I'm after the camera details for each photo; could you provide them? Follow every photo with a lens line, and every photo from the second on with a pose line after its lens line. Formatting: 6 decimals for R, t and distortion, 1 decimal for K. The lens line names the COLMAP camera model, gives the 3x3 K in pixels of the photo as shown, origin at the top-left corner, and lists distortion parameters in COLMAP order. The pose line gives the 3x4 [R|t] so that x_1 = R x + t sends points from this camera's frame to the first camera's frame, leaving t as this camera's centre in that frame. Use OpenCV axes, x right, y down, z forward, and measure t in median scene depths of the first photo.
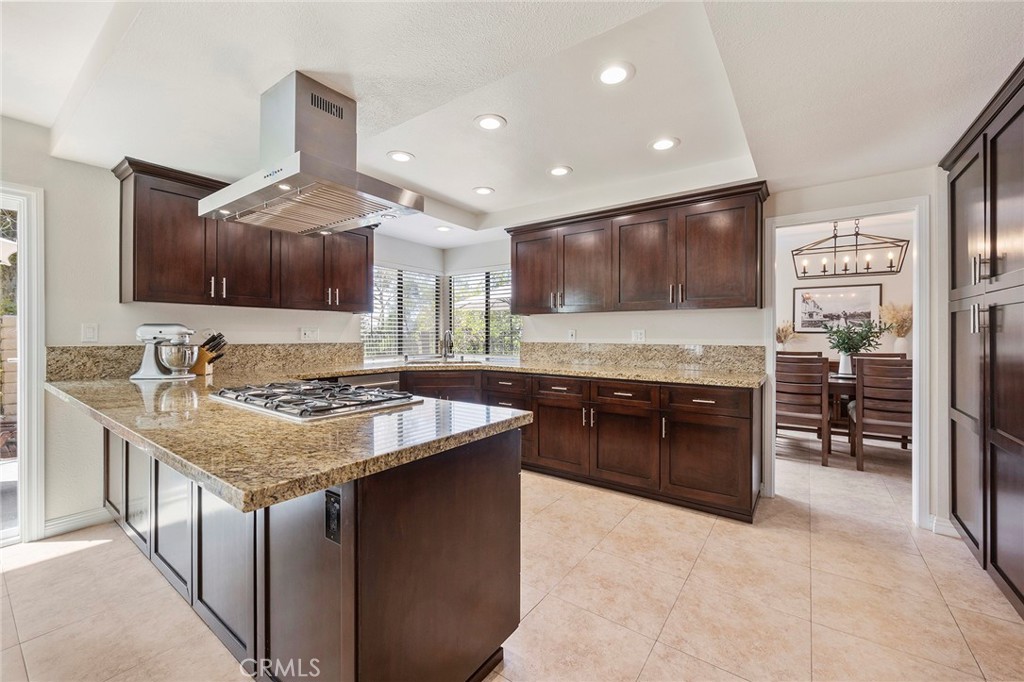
lens RADIAL K [[415.2, 0, 505.7], [0, 415.2, 337.7], [0, 0, 1]] dist [-0.000984, -0.000136]
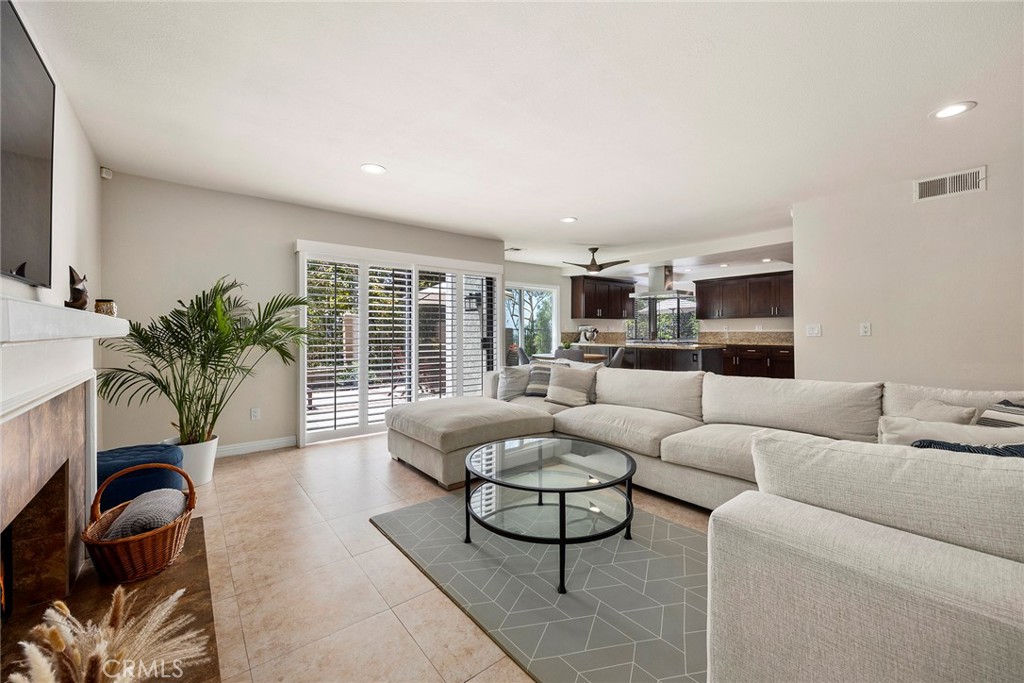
lens RADIAL K [[415.2, 0, 504.0], [0, 415.2, 335.1], [0, 0, 1]] dist [-0.000984, -0.000136]
pose [[0.962445, -0.001053, -0.271475, -0.493804], [0.000878, 0.999999, -0.000765, 0.039519], [0.271475, 0.000498, 0.962445, -1.896049]]
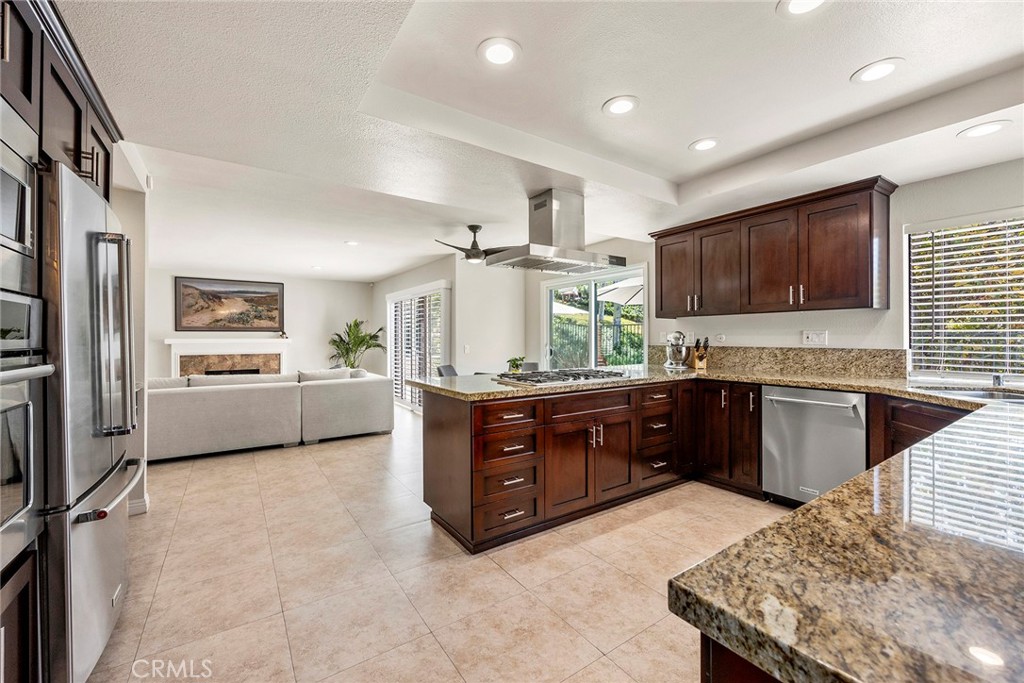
lens RADIAL K [[415.2, 0, 513.1], [0, 415.2, 337.6], [0, 0, 1]] dist [-0.000984, -0.000136]
pose [[-0.338471, -0.003372, -0.940971, 0.687055], [-0.004479, 0.999988, -0.001972, -0.004682], [0.940966, 0.003547, -0.338482, 0.829716]]
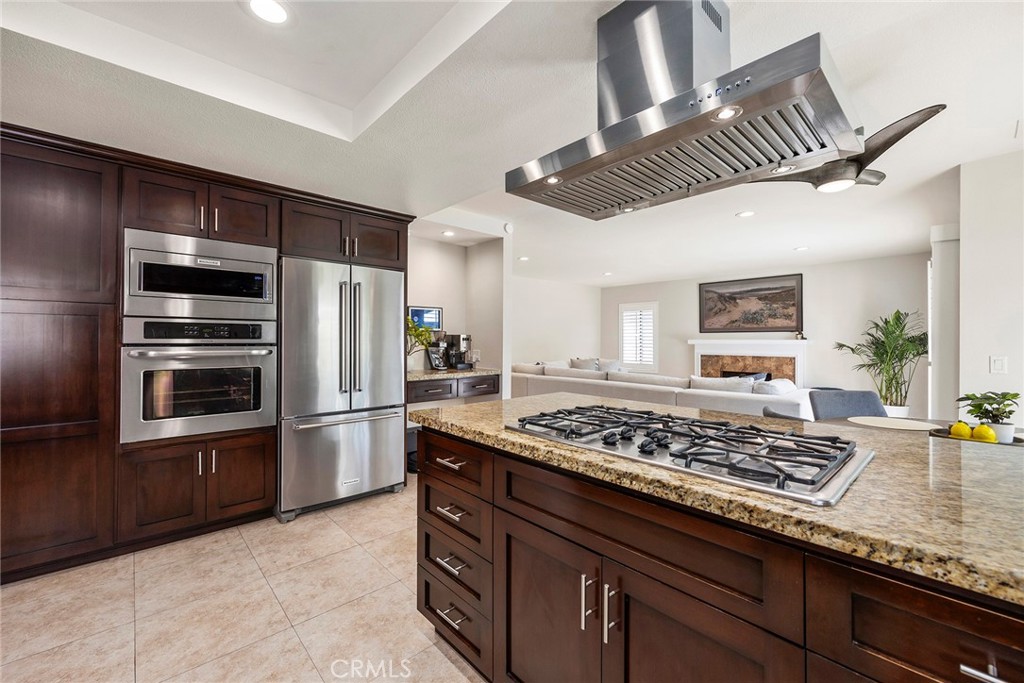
lens RADIAL K [[415.2, 0, 507.7], [0, 415.2, 340.4], [0, 0, 1]] dist [-0.000984, -0.000136]
pose [[-0.978509, -0.004012, 0.206164, -0.232337], [-0.002028, 0.999950, 0.009838, -0.012875], [-0.206193, 0.009209, -0.978468, 1.043078]]
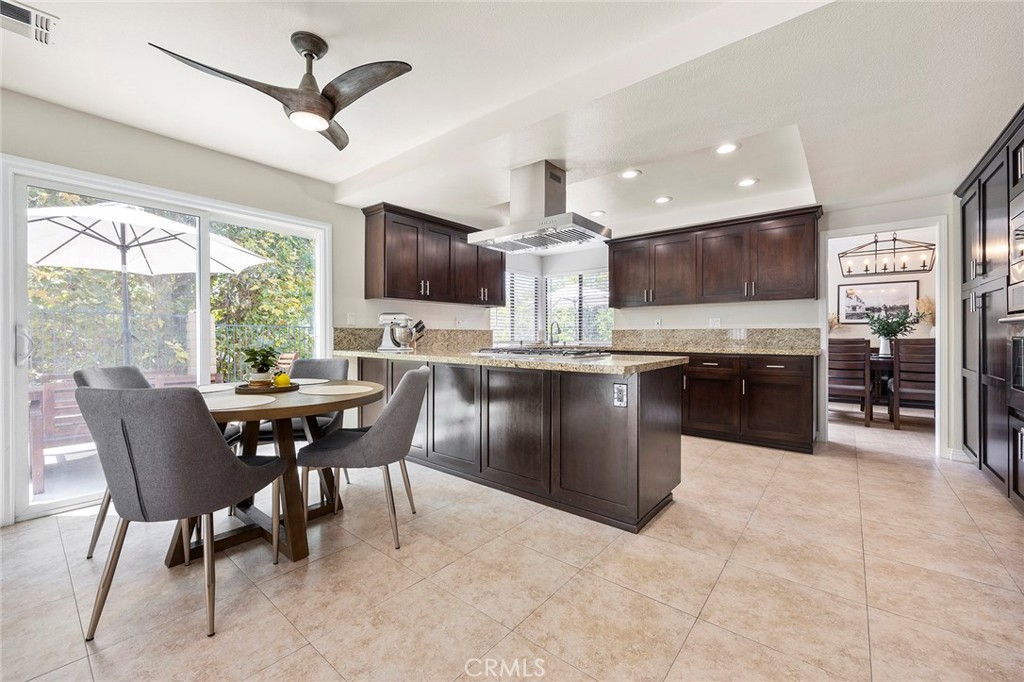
lens RADIAL K [[415.2, 0, 505.0], [0, 415.2, 339.5], [0, 0, 1]] dist [-0.000984, -0.000136]
pose [[0.998155, -0.003063, -0.060637, -0.299999], [0.003090, 0.999995, 0.000358, 0.053514], [0.060635, -0.000545, 0.998160, -0.385297]]
